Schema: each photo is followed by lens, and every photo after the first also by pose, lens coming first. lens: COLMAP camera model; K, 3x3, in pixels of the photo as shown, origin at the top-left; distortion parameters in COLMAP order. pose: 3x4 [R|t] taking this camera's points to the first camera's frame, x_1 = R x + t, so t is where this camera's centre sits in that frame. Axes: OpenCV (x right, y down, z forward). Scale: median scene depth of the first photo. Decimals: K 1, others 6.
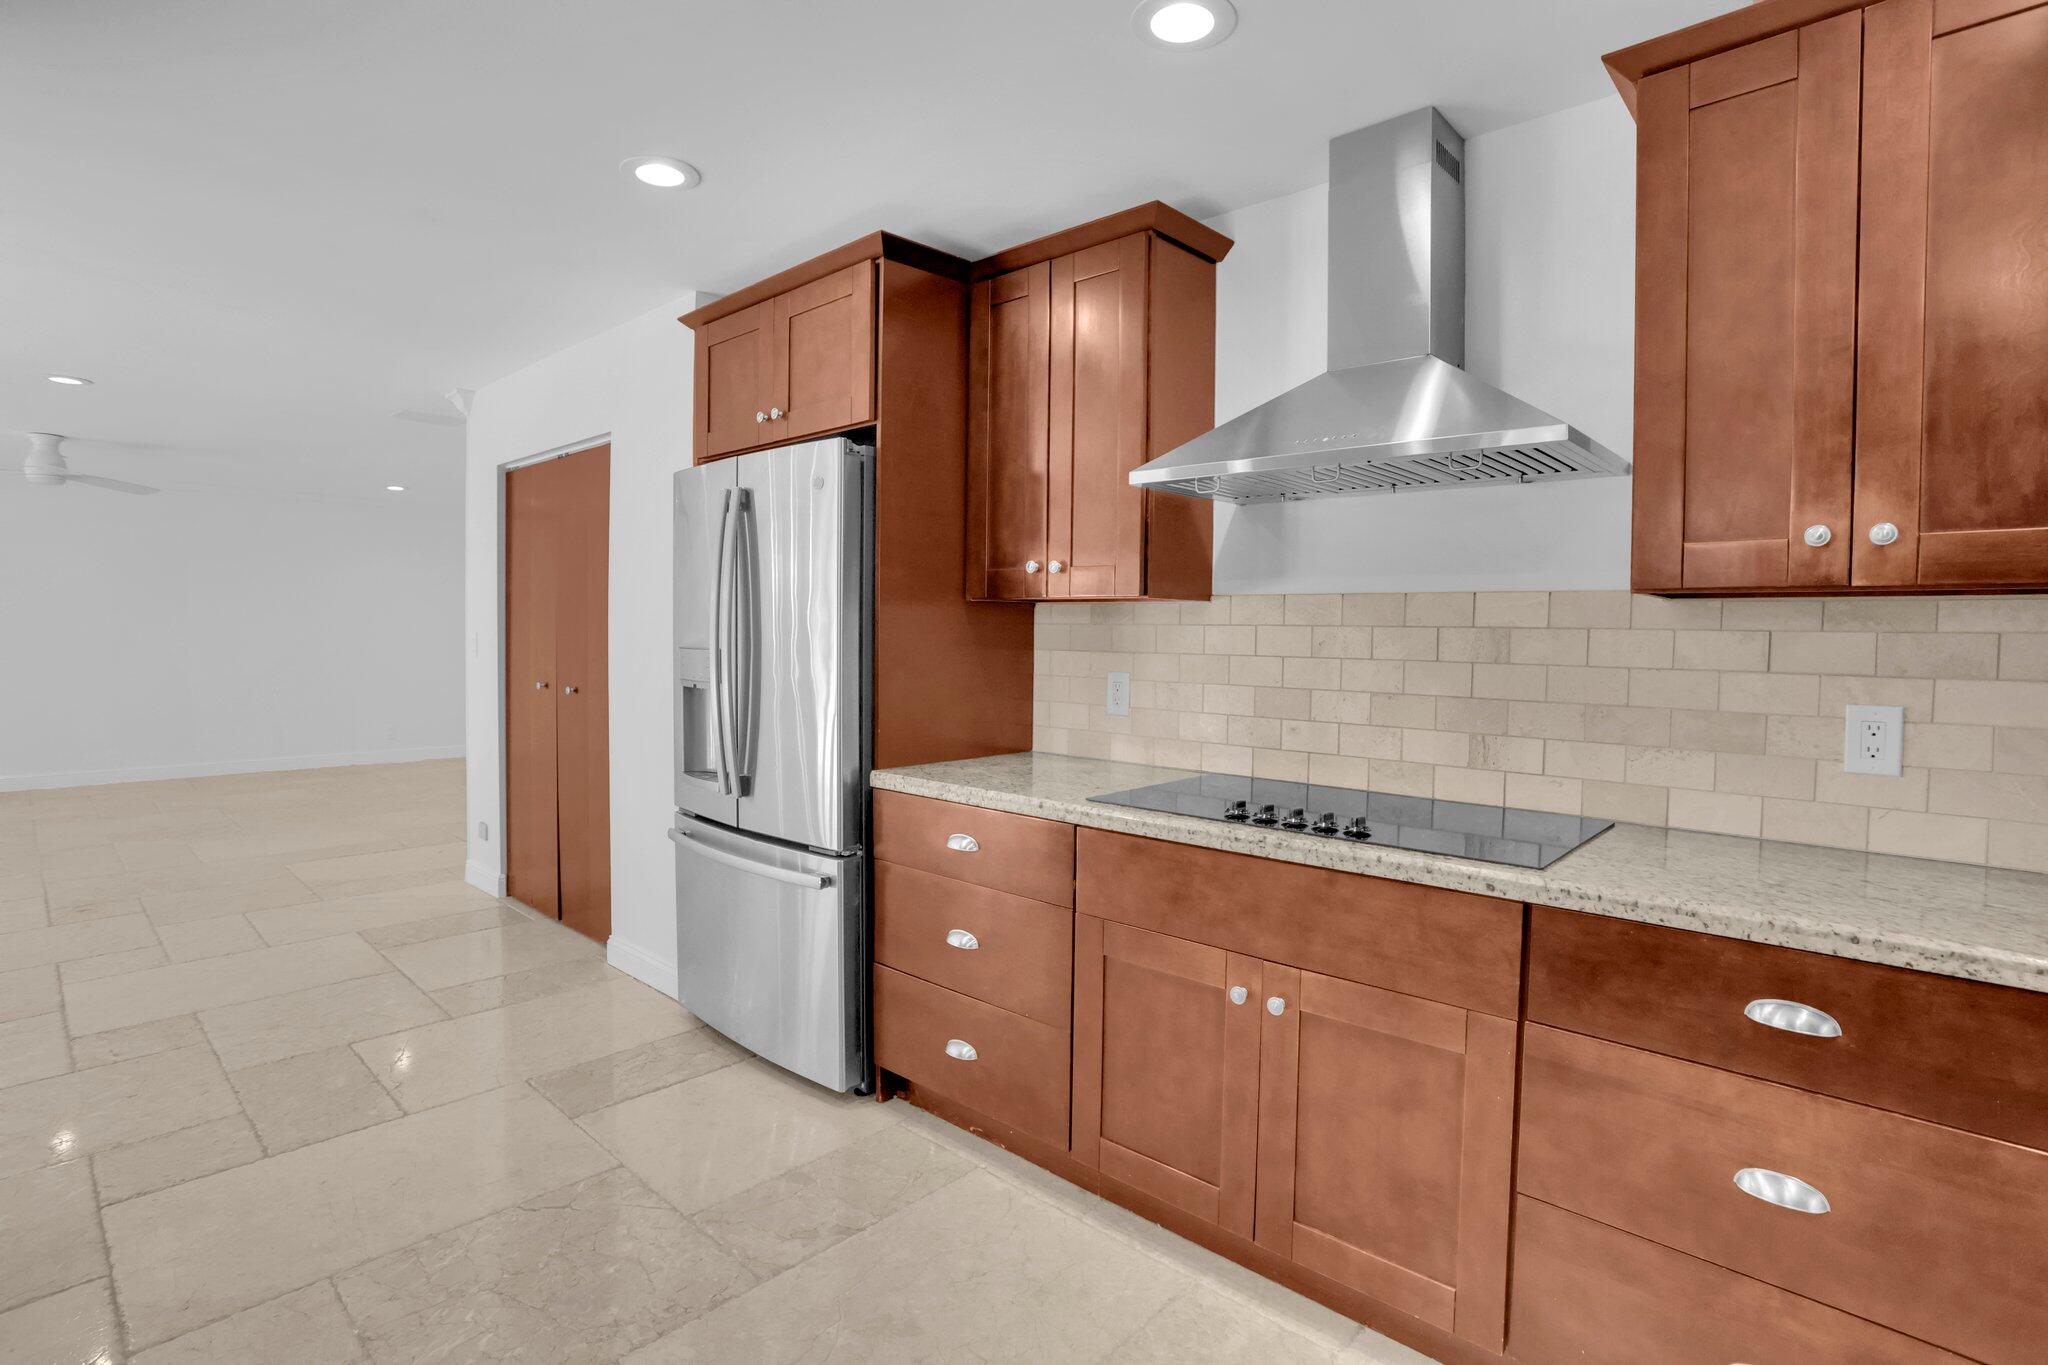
lens RADIAL K [[995.6, 0, 972.2], [0, 995.6, 666.6], [0, 0, 1]] dist [-0.019556, 0.002276]
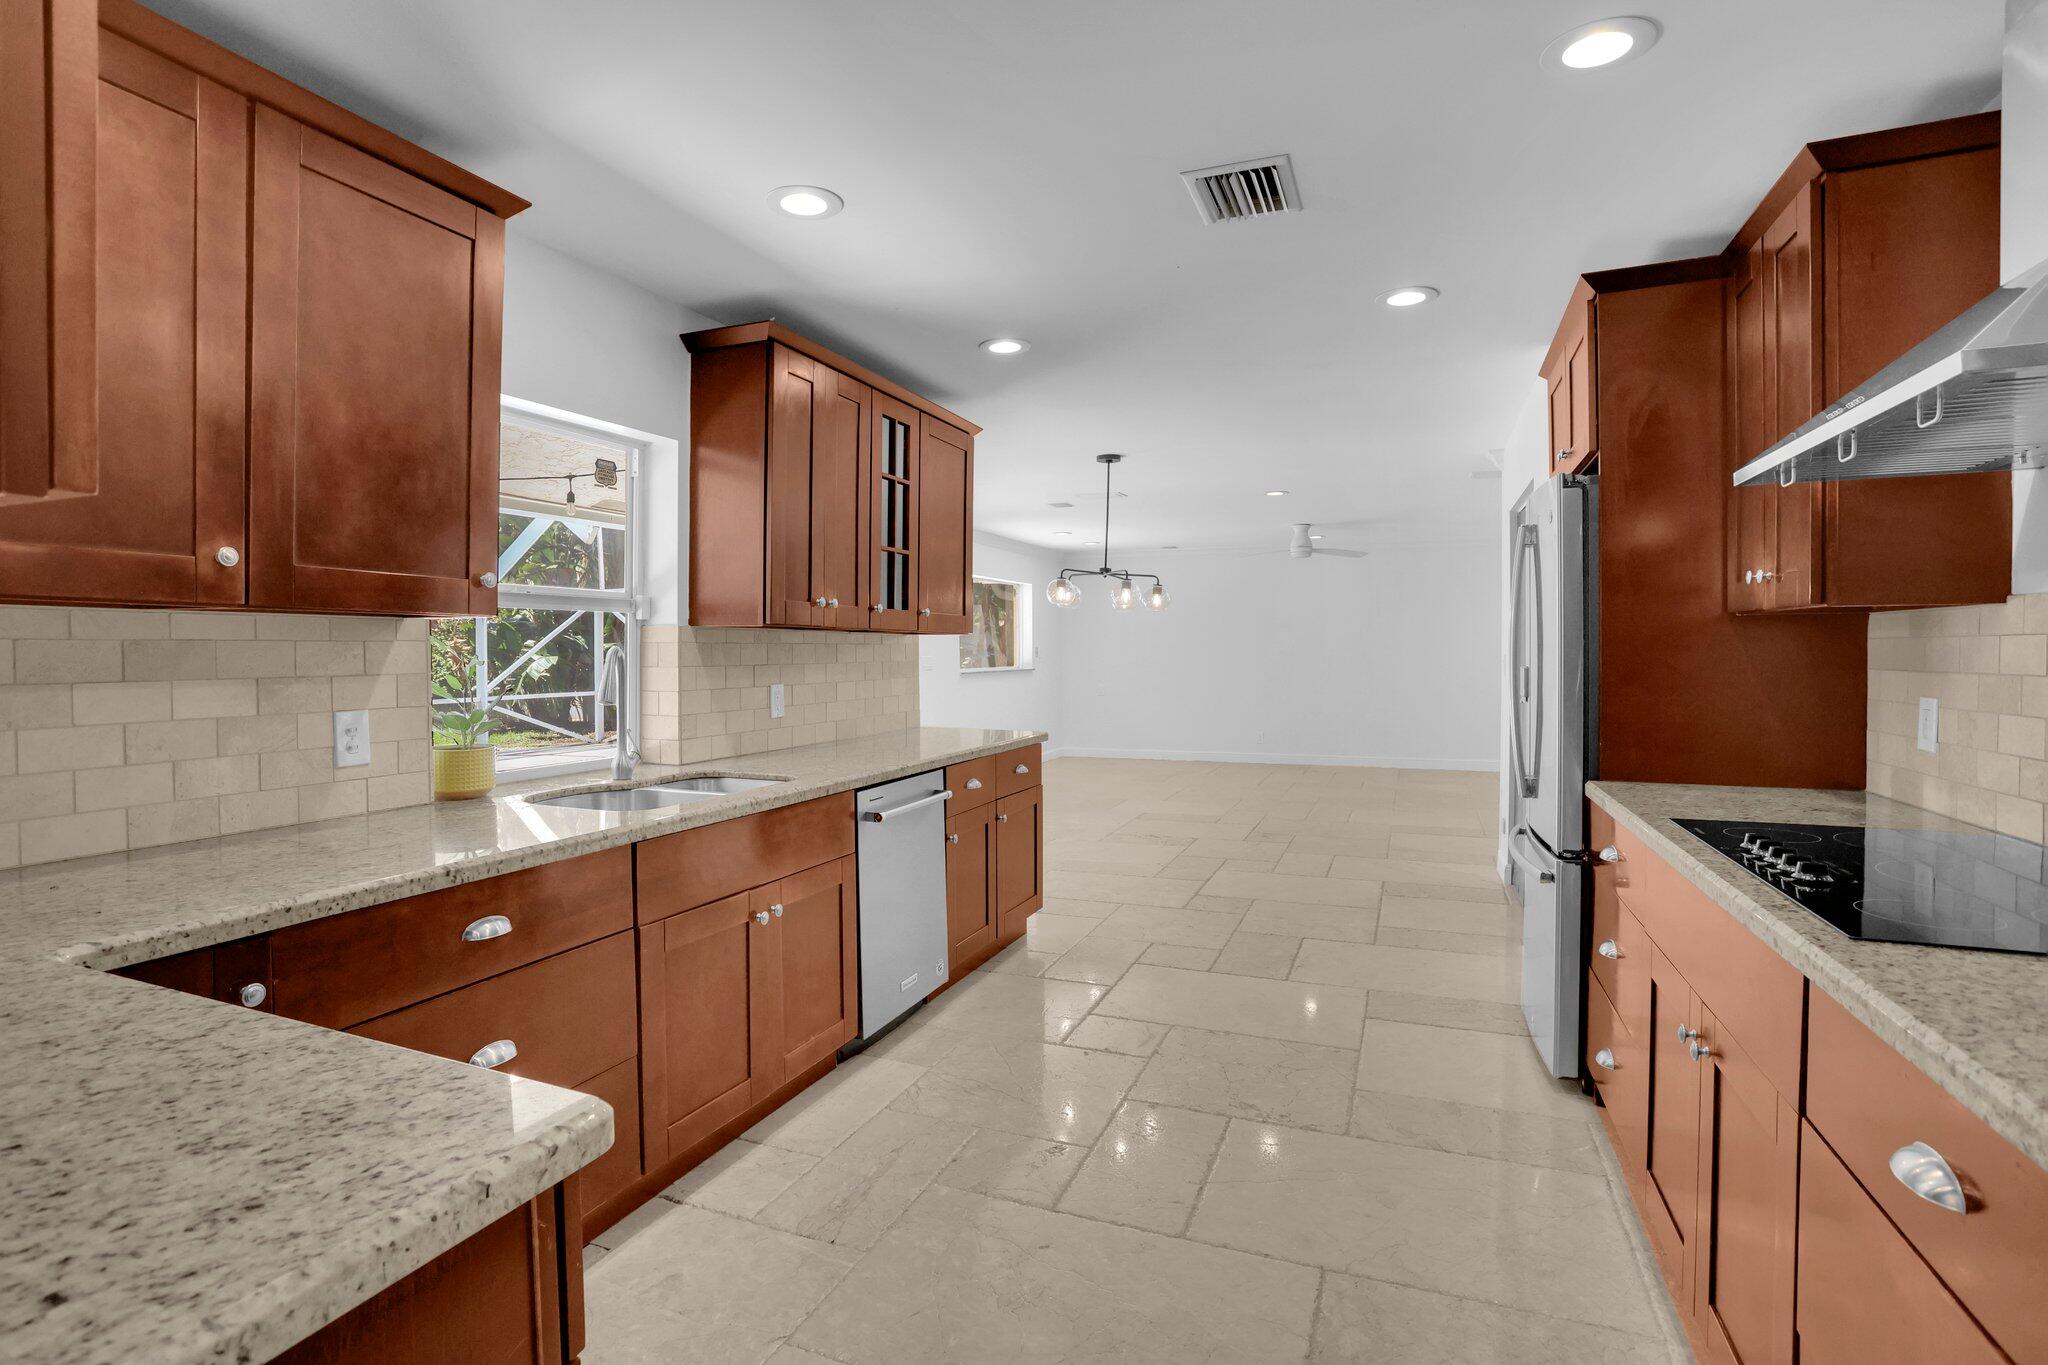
lens RADIAL K [[995.6, 0, 1019.4], [0, 995.6, 674.6], [0, 0, 1]] dist [-0.019556, 0.002276]
pose [[0.388106, 0.008881, -0.921572, 0.599036], [-0.023608, 0.999721, -0.000308, 0.005170], [0.921312, 0.021877, 0.388207, 0.036064]]
